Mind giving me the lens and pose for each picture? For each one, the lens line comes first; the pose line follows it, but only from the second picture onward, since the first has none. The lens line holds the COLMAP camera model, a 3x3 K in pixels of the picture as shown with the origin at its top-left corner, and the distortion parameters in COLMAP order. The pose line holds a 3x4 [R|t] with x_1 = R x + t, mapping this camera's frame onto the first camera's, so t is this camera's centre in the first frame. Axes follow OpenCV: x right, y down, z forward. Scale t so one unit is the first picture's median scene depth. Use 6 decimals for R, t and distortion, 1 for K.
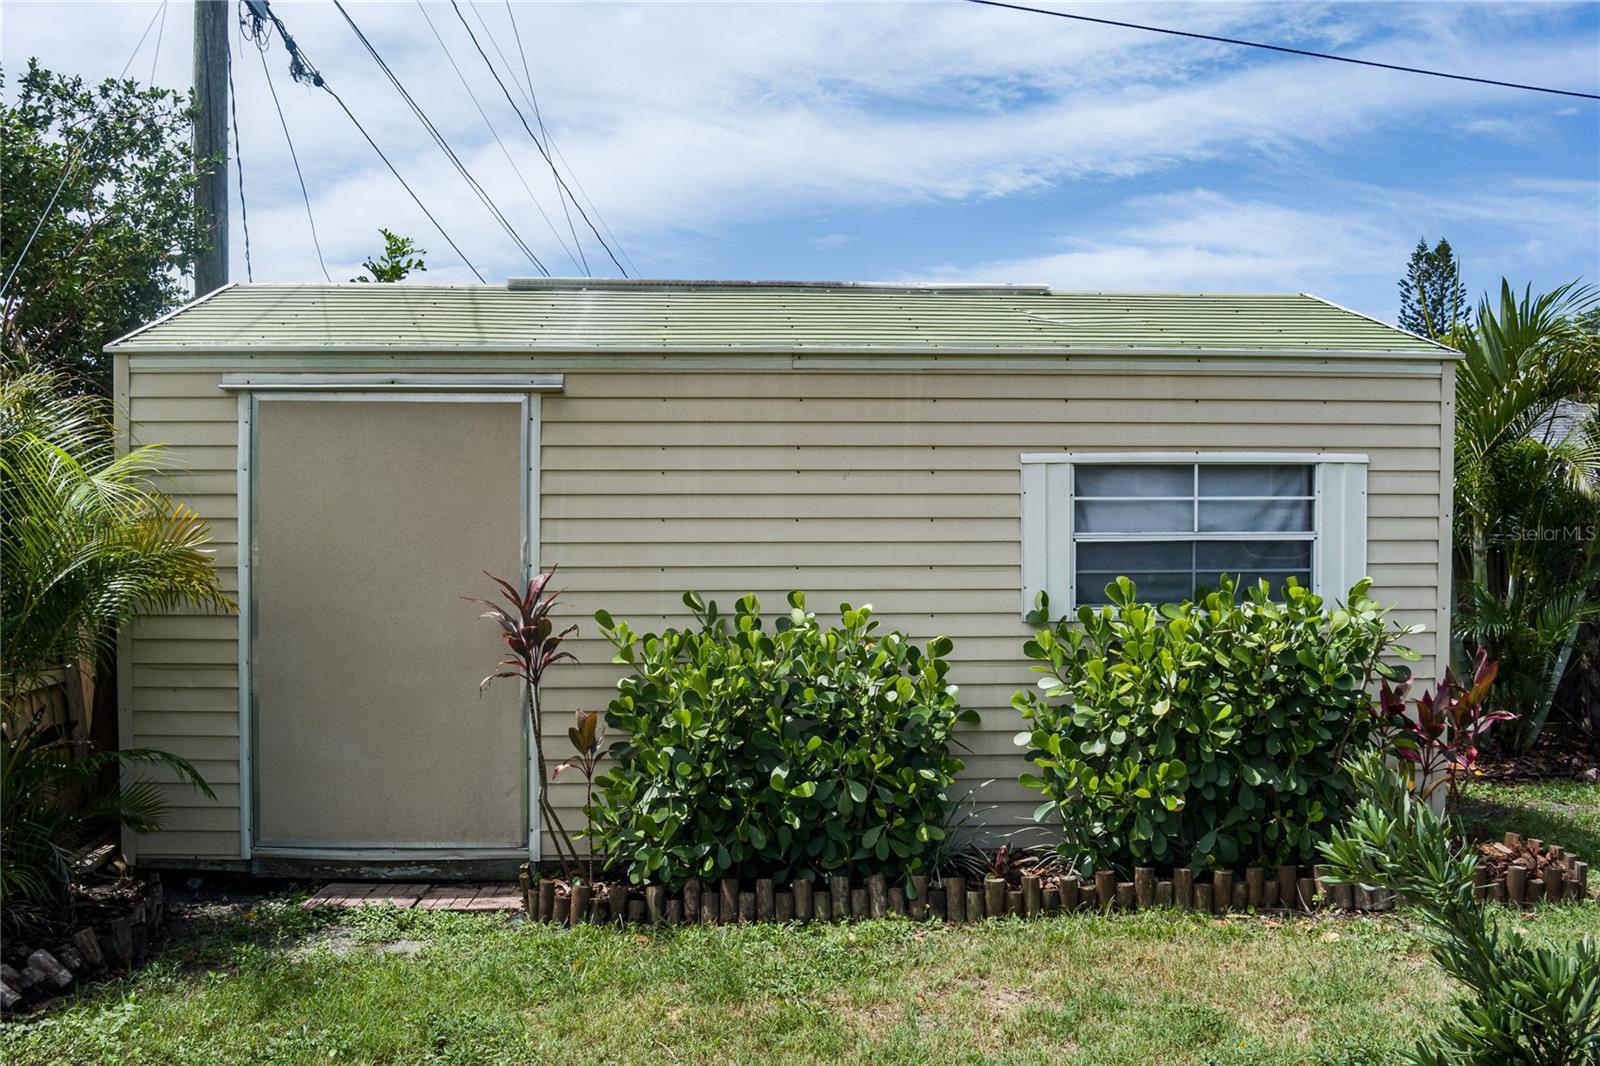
lens RADIAL K [[1287.6, 0, 790.6], [0, 1287.6, 522.8], [0, 0, 1]] dist [-0.070320, 0.005944]
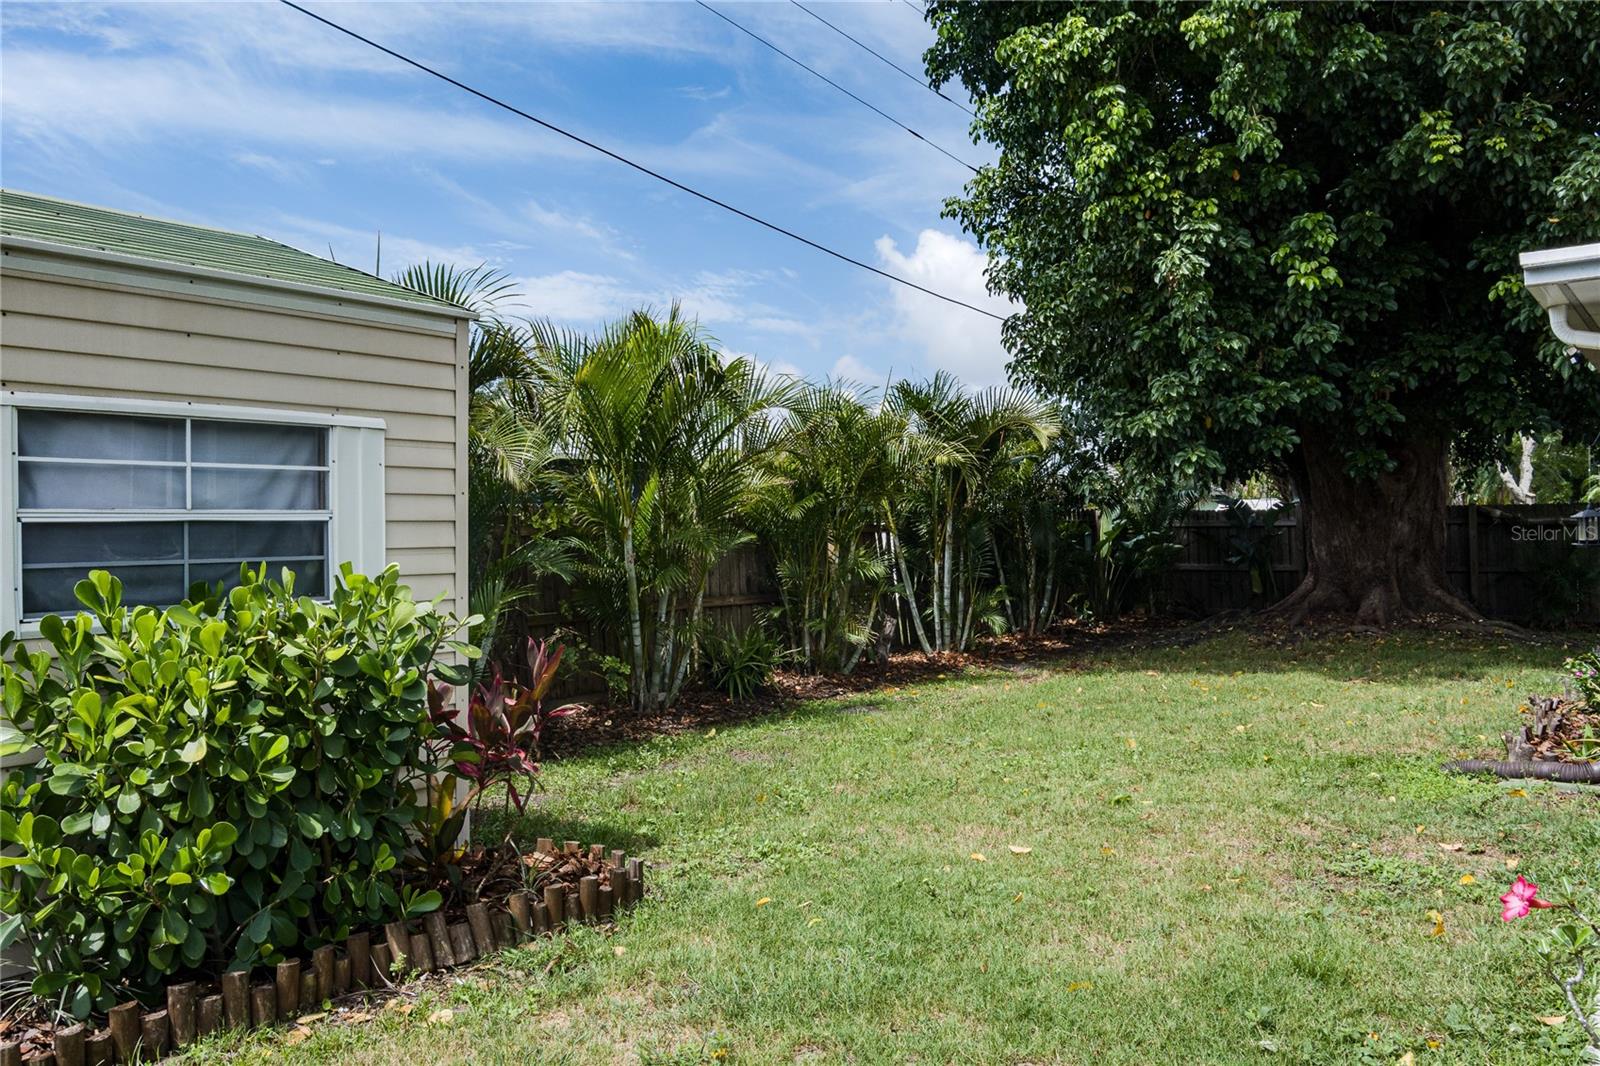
lens RADIAL K [[1287.6, 0, 790.6], [0, 1287.6, 522.8], [0, 0, 1]] dist [-0.070320, 0.005944]
pose [[0.625671, -0.002732, 0.780082, -0.045166], [0.010415, 0.999934, -0.004852, 0.025347], [-0.780018, 0.011160, 0.625658, 0.300822]]
